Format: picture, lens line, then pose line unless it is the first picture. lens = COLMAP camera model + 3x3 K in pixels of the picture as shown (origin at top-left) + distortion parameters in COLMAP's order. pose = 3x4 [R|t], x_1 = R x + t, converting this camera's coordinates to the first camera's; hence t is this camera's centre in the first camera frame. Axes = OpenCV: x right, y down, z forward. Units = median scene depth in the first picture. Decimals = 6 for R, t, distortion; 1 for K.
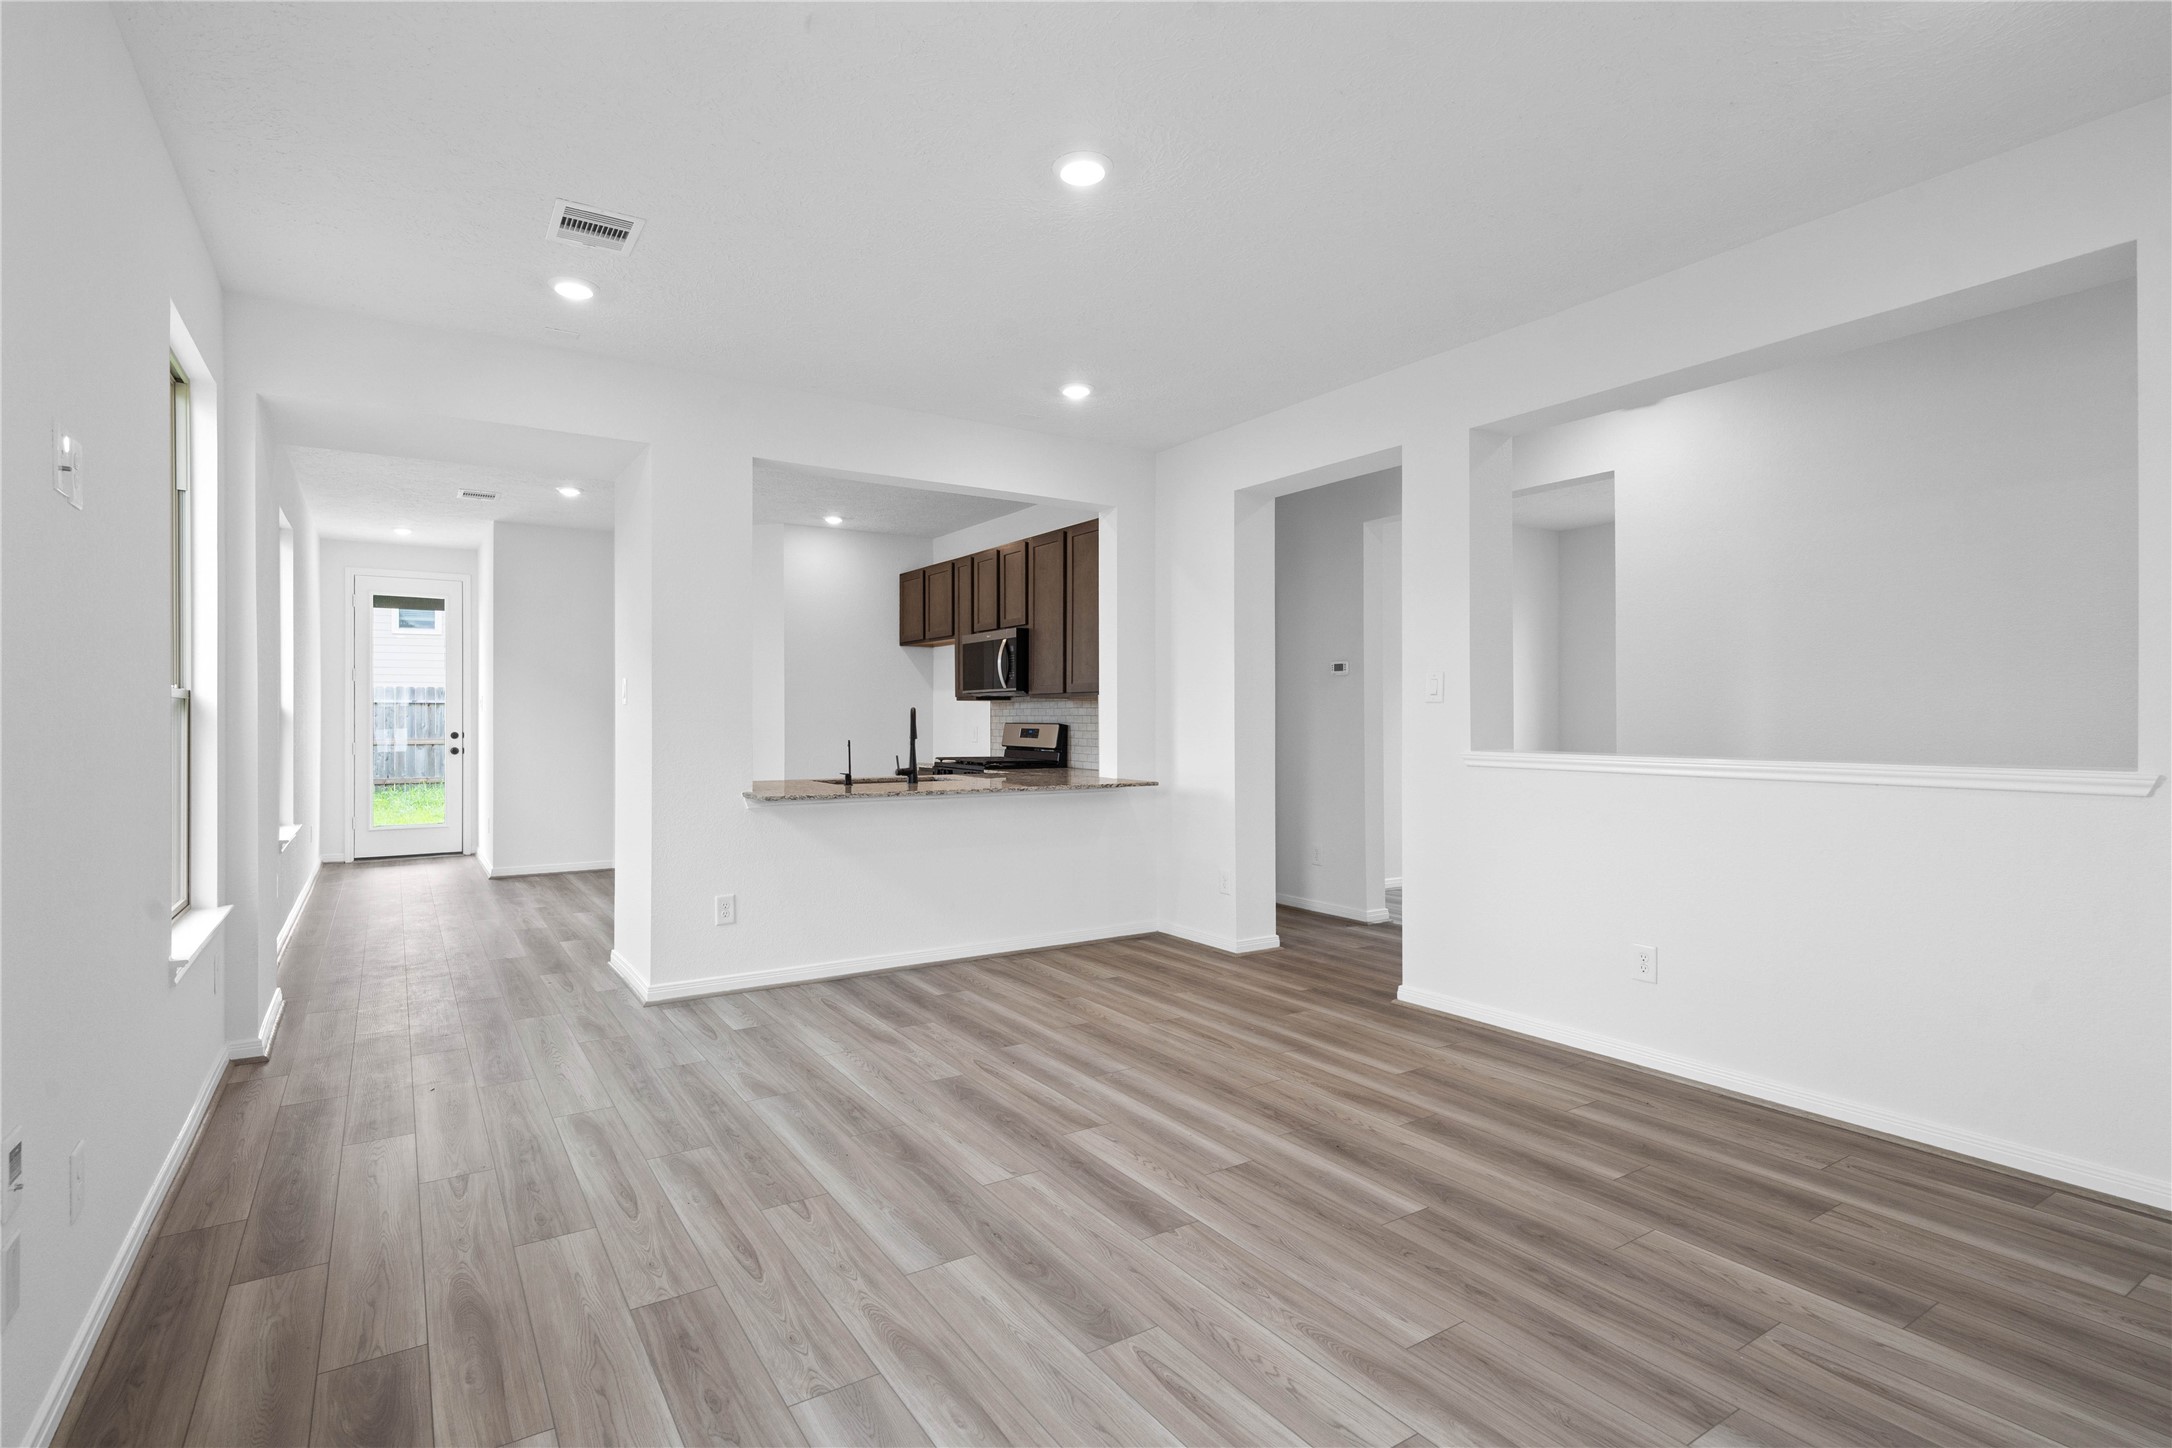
lens RADIAL K [[1021.9, 0, 1035.9], [0, 1021.9, 666.0], [0, 0, 1]] dist [0.015500, -0.005284]
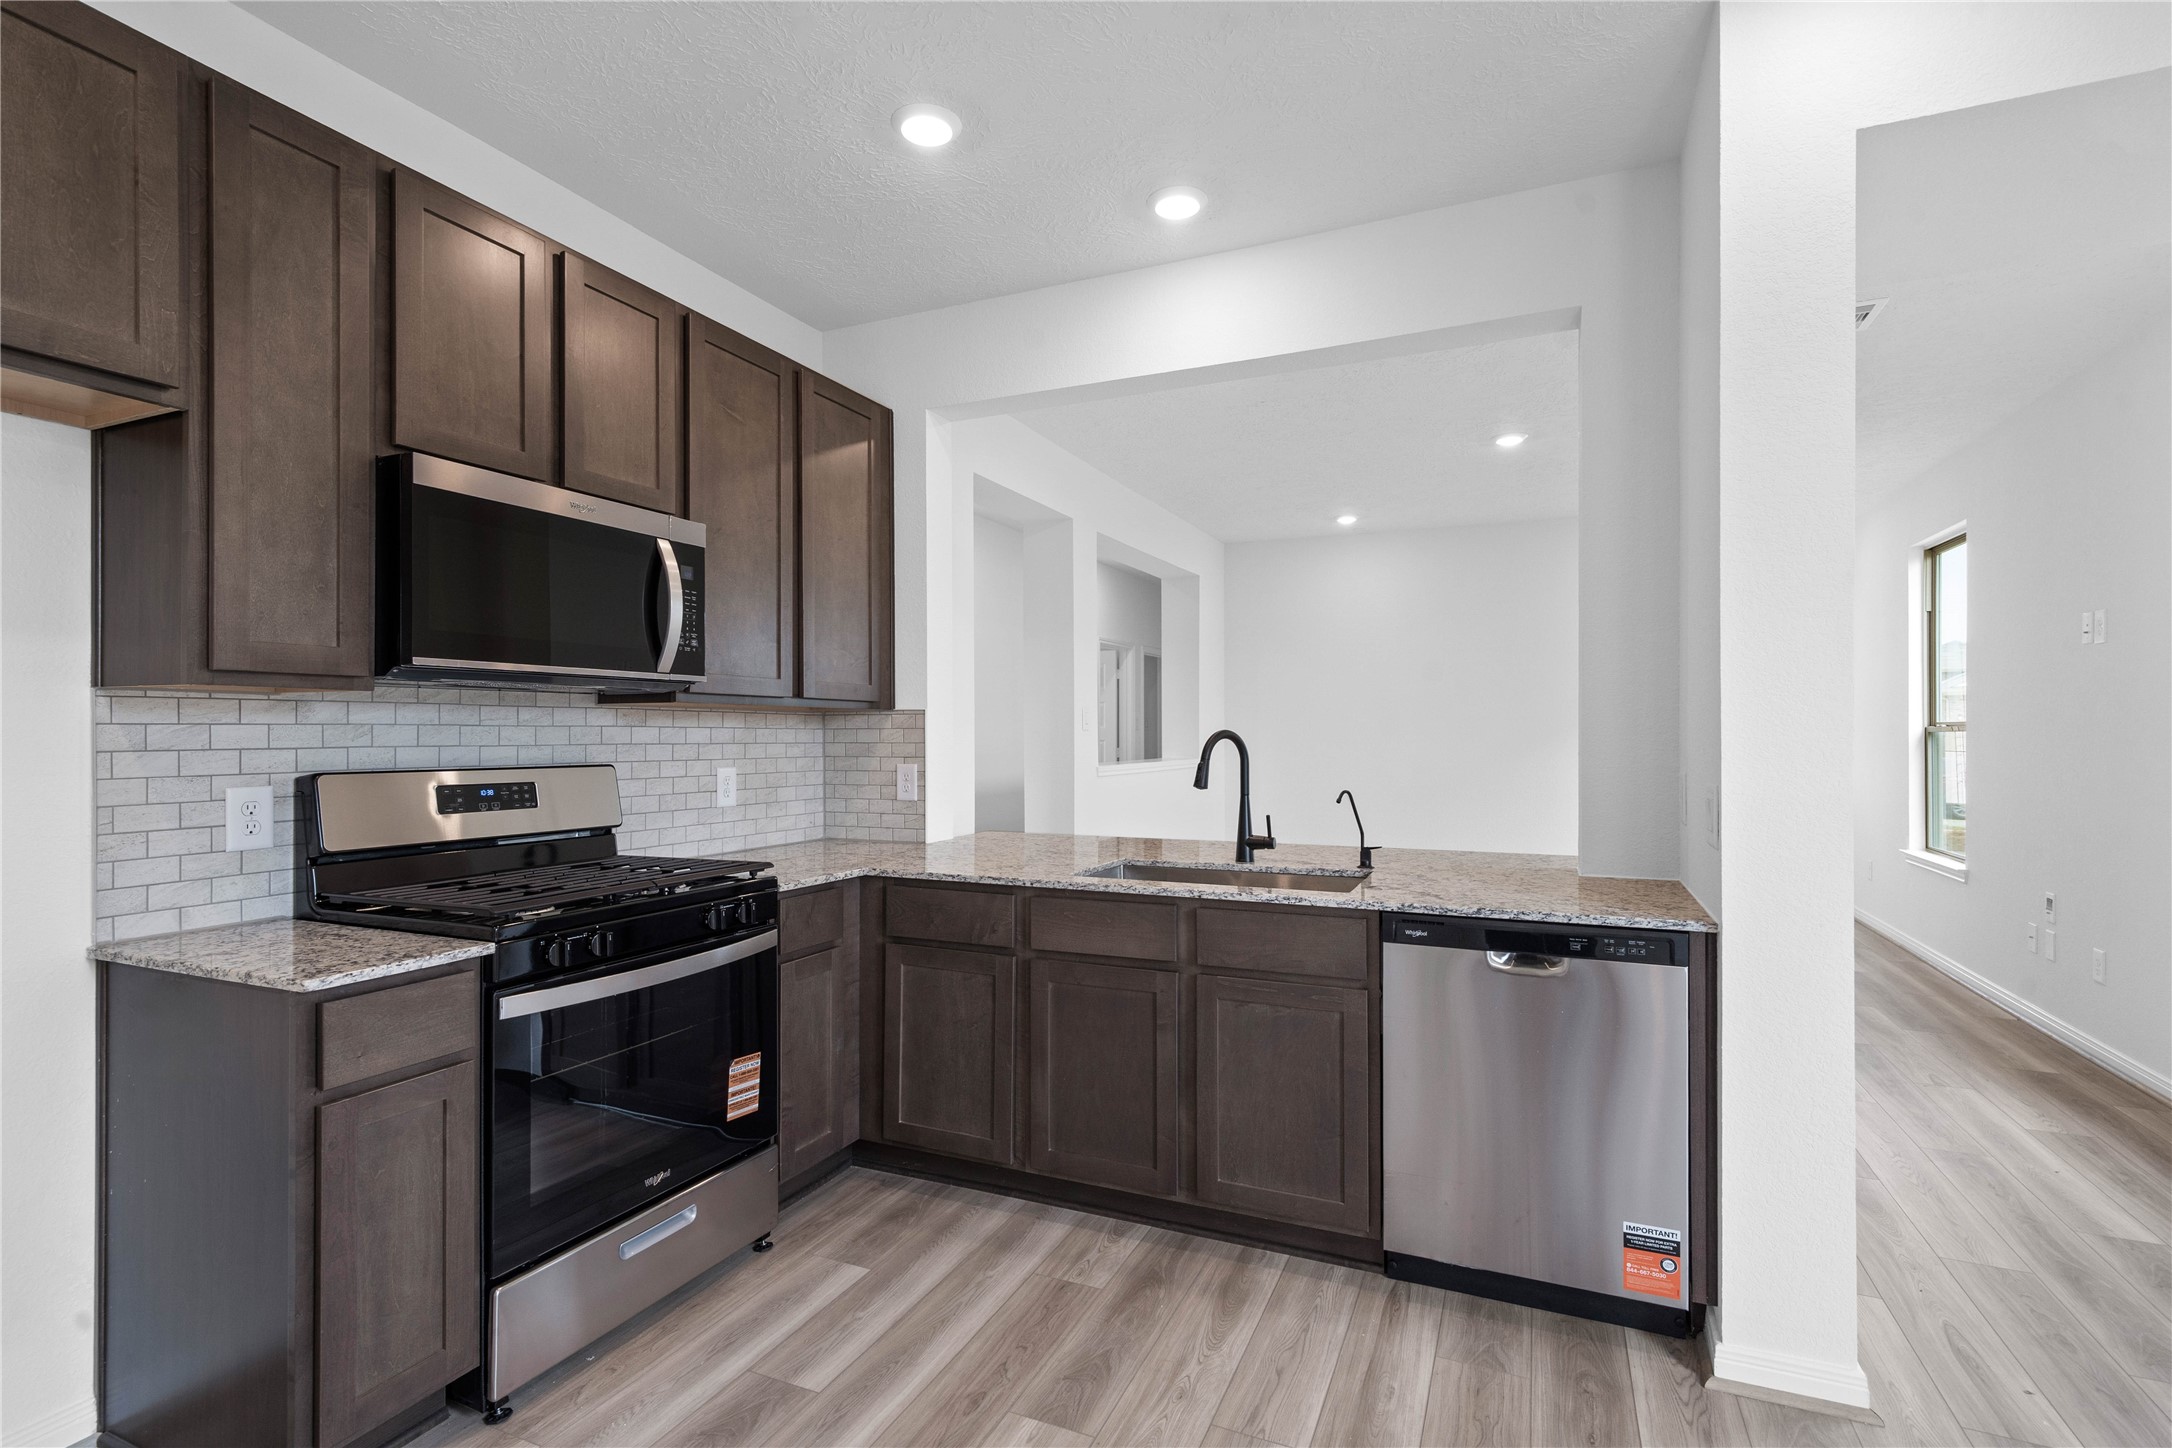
lens RADIAL K [[1021.9, 0, 1082.4], [0, 1021.9, 727.9], [0, 0, 1]] dist [0.015500, -0.005284]
pose [[-0.551630, 0.005452, 0.834071, -0.531256], [-0.045371, 0.998302, -0.036533, 0.060767], [-0.832854, -0.057996, -0.550446, 1.352035]]
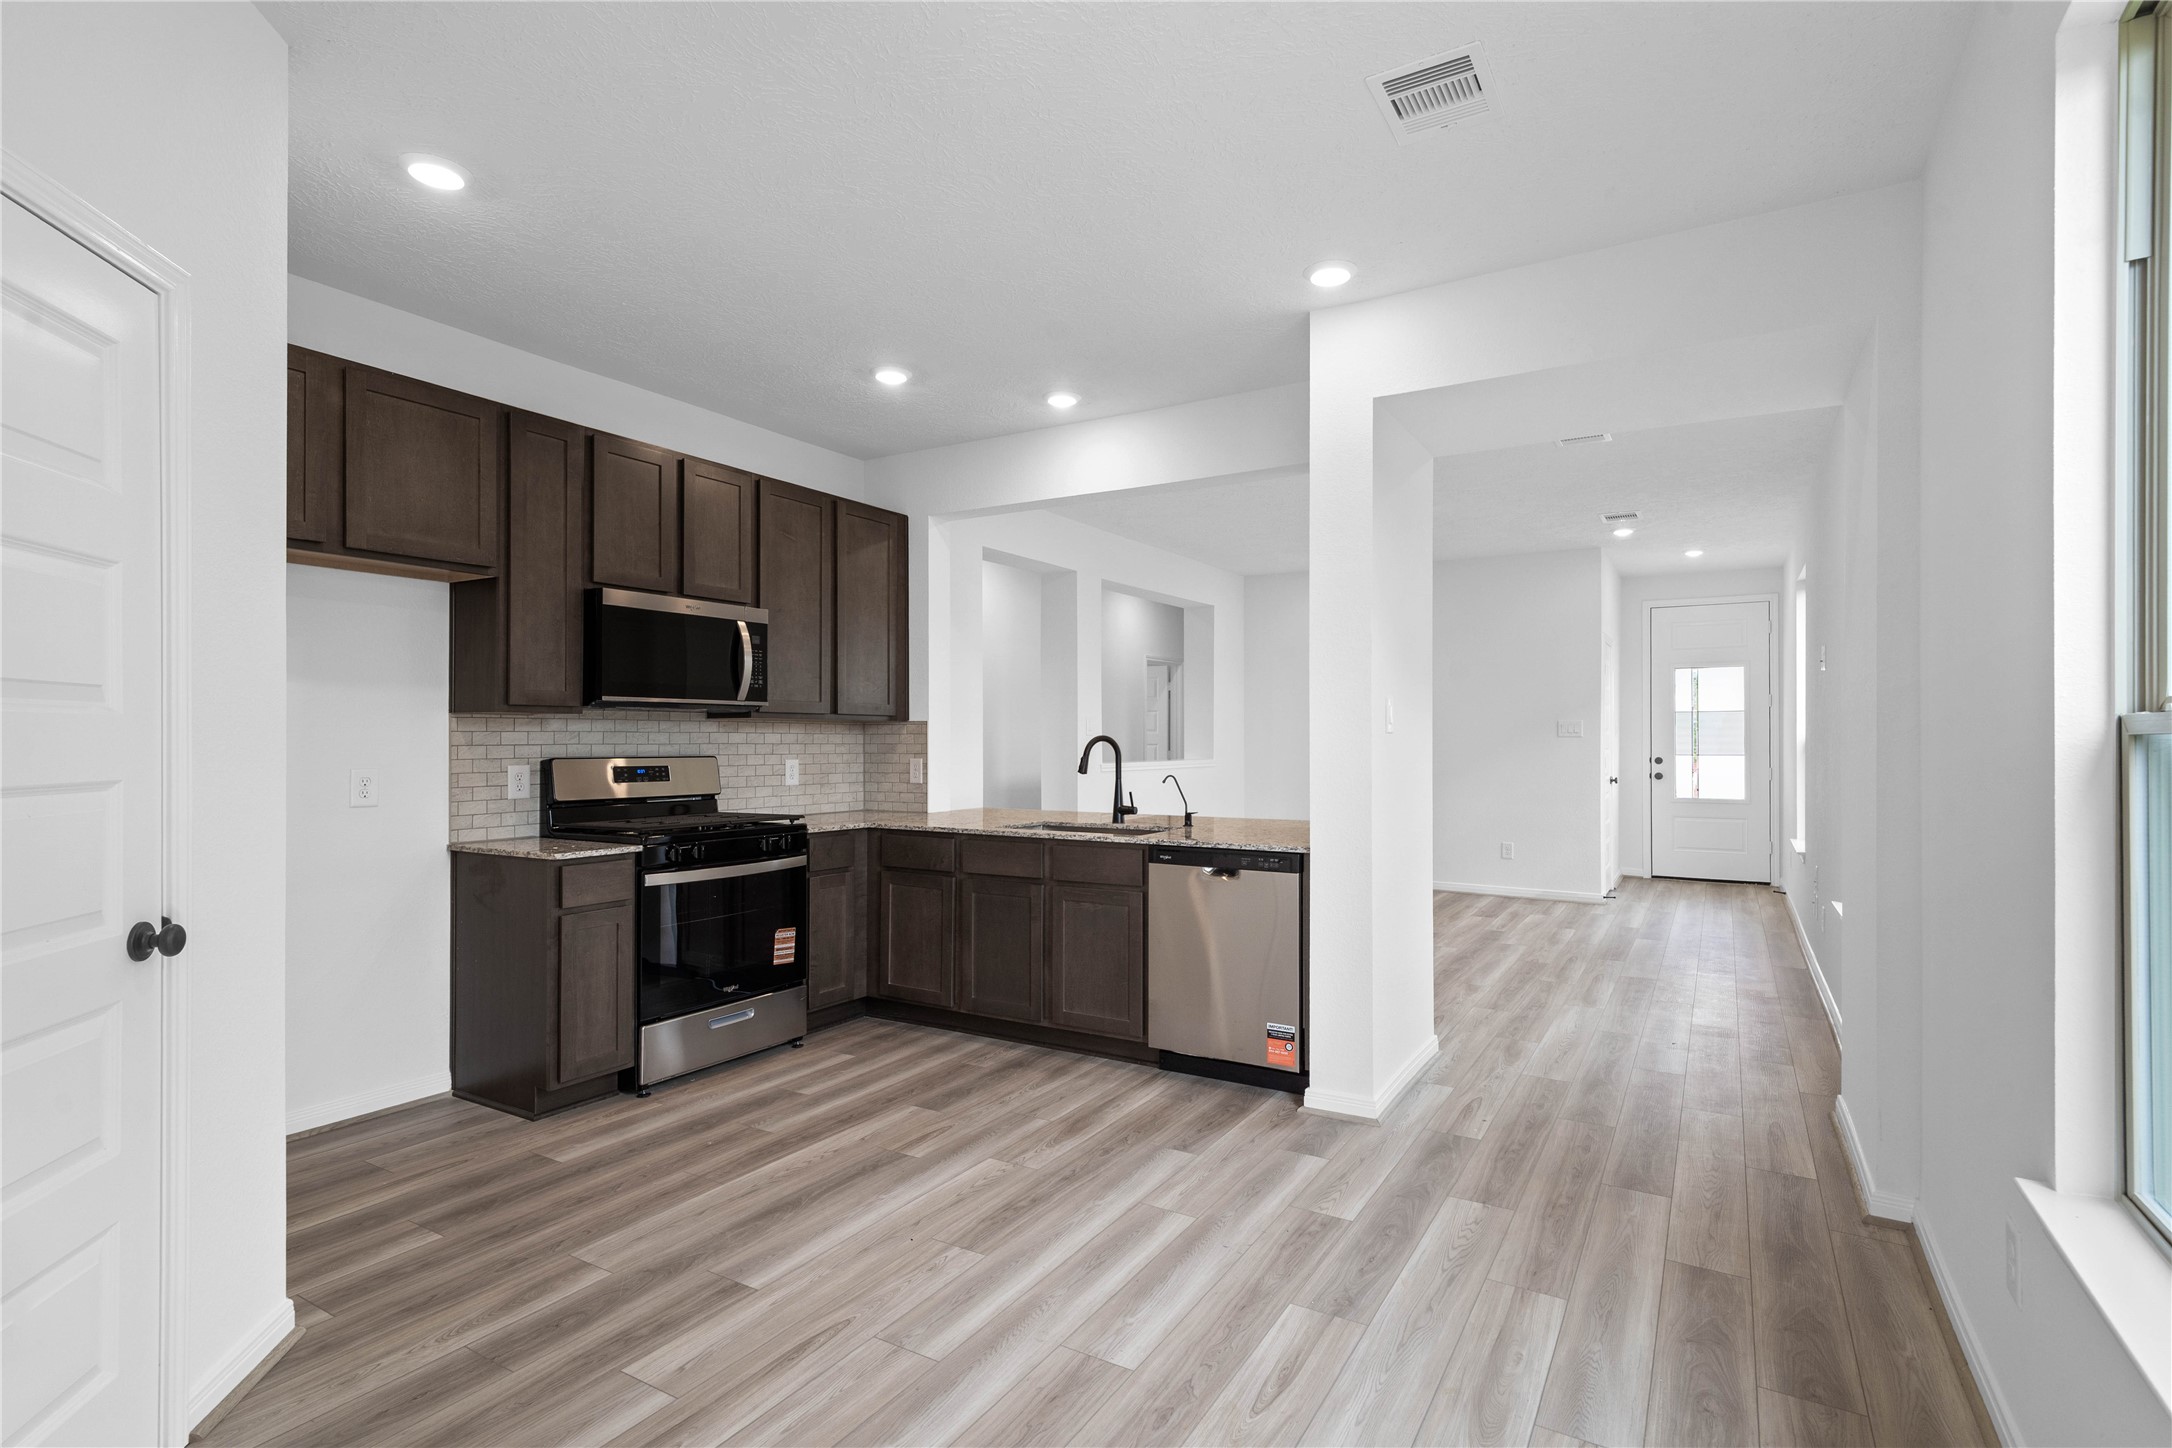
lens RADIAL K [[1021.9, 0, 1111.7], [0, 1021.9, 731.7], [0, 0, 1]] dist [0.015500, -0.005284]
pose [[-0.457928, 0.005726, 0.888971, -0.858281], [-0.050455, 0.998200, -0.032420, 0.061919], [-0.887556, -0.059699, -0.456815, 1.359811]]
